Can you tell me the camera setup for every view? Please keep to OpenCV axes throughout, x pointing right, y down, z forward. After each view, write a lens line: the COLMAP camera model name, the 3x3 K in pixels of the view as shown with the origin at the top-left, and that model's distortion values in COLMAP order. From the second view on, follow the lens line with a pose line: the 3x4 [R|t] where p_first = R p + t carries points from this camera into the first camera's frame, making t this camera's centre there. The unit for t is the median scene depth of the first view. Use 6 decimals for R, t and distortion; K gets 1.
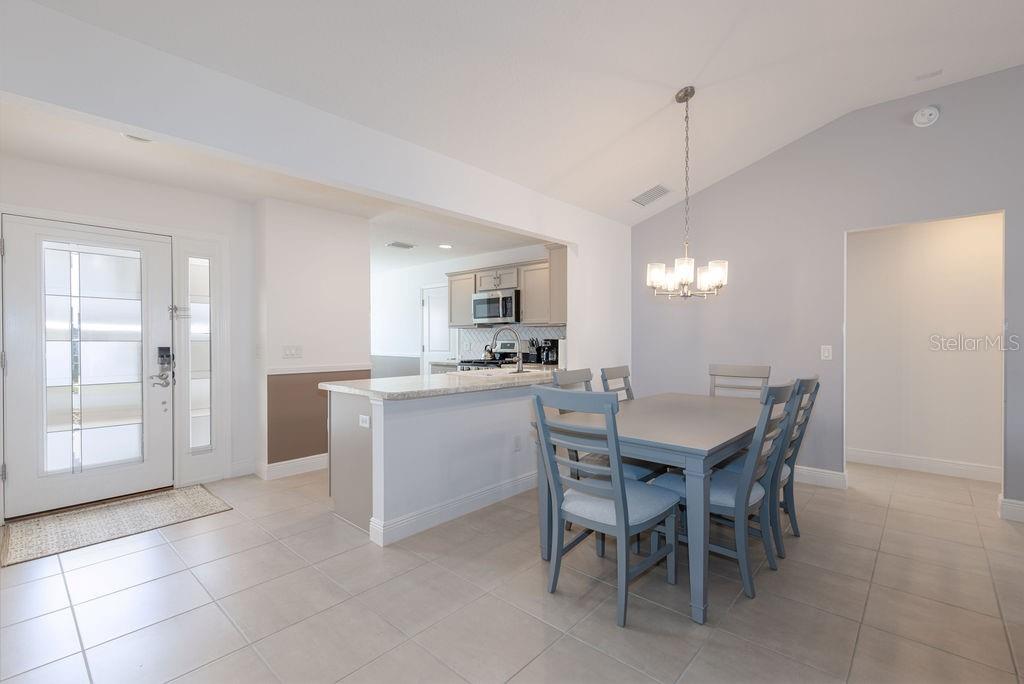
lens RADIAL K [[459.5, 0, 511.5], [0, 459.5, 340.1], [0, 0, 1]] dist [0.002340, -0.000462]
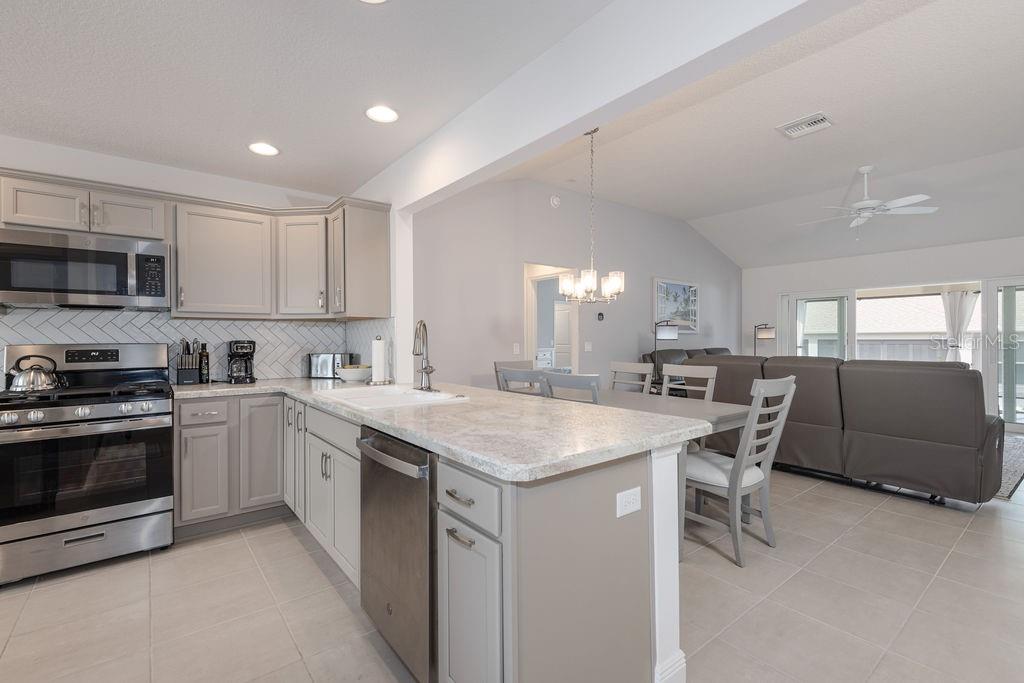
lens RADIAL K [[459.5, 0, 509.3], [0, 459.5, 334.4], [0, 0, 1]] dist [0.002340, -0.000462]
pose [[0.161790, 0.007810, 0.986794, -0.636489], [0.008537, 0.999920, -0.009314, -0.002100], [-0.986788, 0.009931, 0.161710, 0.795123]]
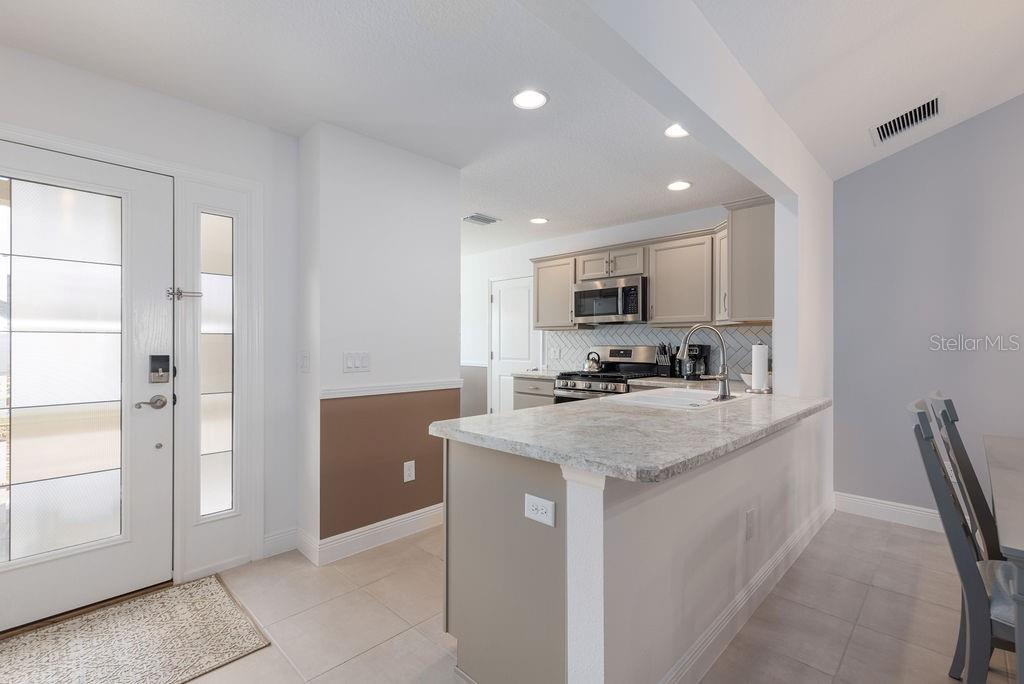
lens RADIAL K [[459.5, 0, 509.0], [0, 459.5, 343.8], [0, 0, 1]] dist [0.002340, -0.000462]
pose [[0.999275, 0.003201, -0.037930, -0.254773], [-0.003357, 0.999986, -0.004043, 0.000719], [0.037917, 0.004168, 0.999272, 0.387452]]
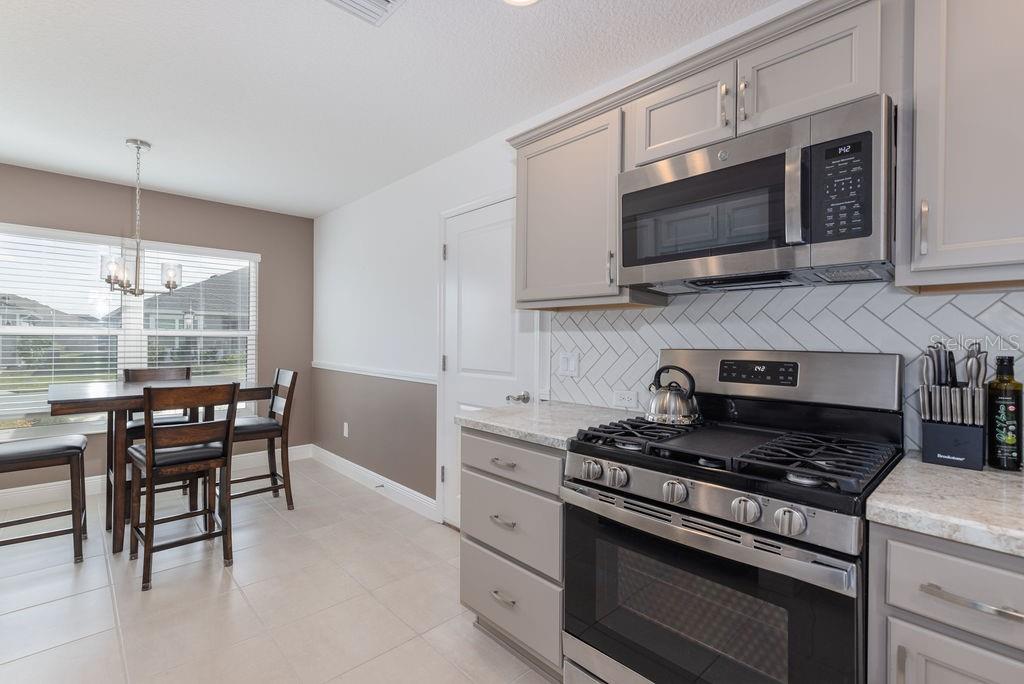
lens RADIAL K [[459.5, 0, 508.3], [0, 459.5, 341.4], [0, 0, 1]] dist [0.002340, -0.000462]
pose [[0.996881, 0.009350, -0.078366, -0.200143], [-0.009203, 0.999955, 0.002236, -0.006225], [0.078383, -0.001508, 0.996922, 1.155083]]
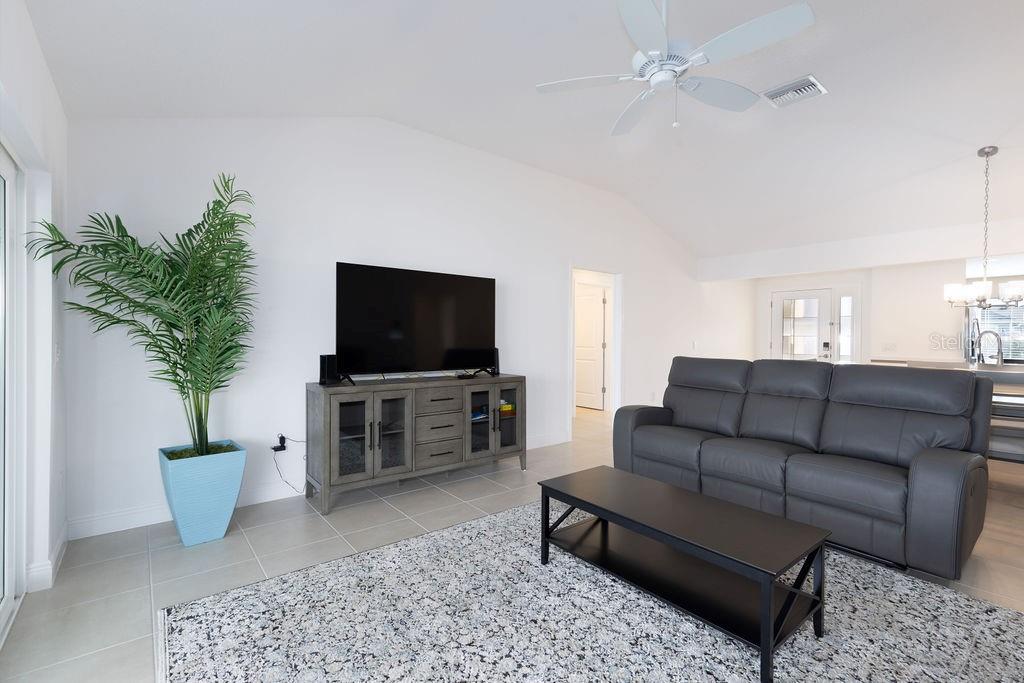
lens RADIAL K [[459.5, 0, 515.2], [0, 459.5, 340.6], [0, 0, 1]] dist [0.002340, -0.000462]
pose [[-0.159093, 0.008298, -0.987229, 1.477856], [-0.008857, 0.999912, 0.009832, -0.001714], [0.987224, 0.010308, -0.159006, -0.068244]]
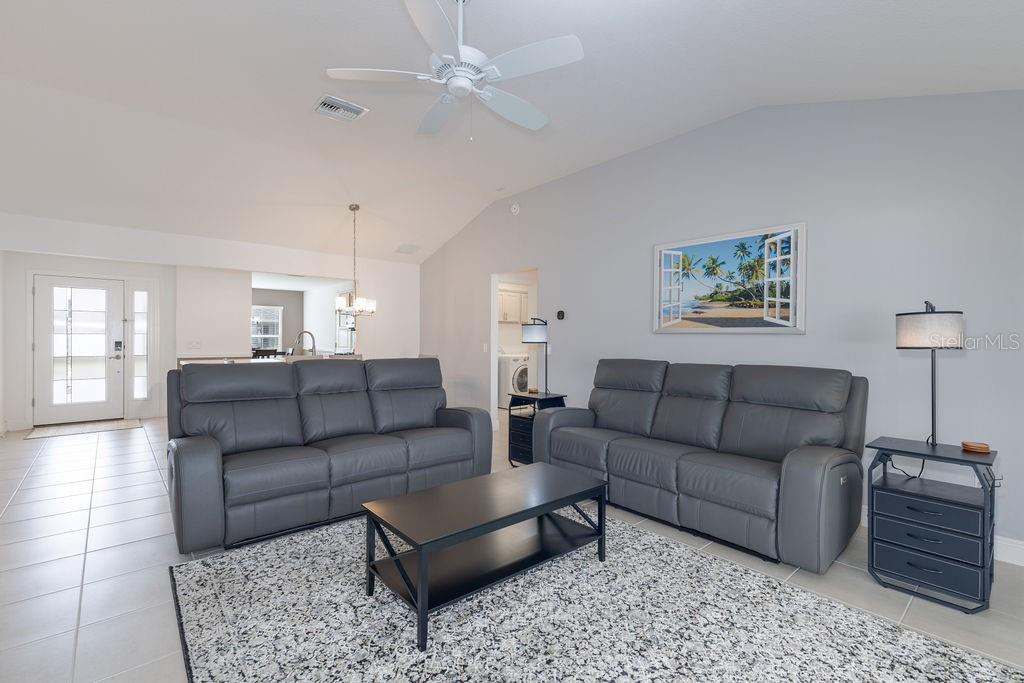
lens RADIAL K [[459.5, 0, 512.1], [0, 459.5, 339.5], [0, 0, 1]] dist [0.002340, -0.000462]
pose [[0.992936, 0.007900, -0.118391, 0.965891], [-0.008534, 0.999952, -0.004850, 0.003023], [0.118347, 0.005826, 0.992955, -0.599704]]
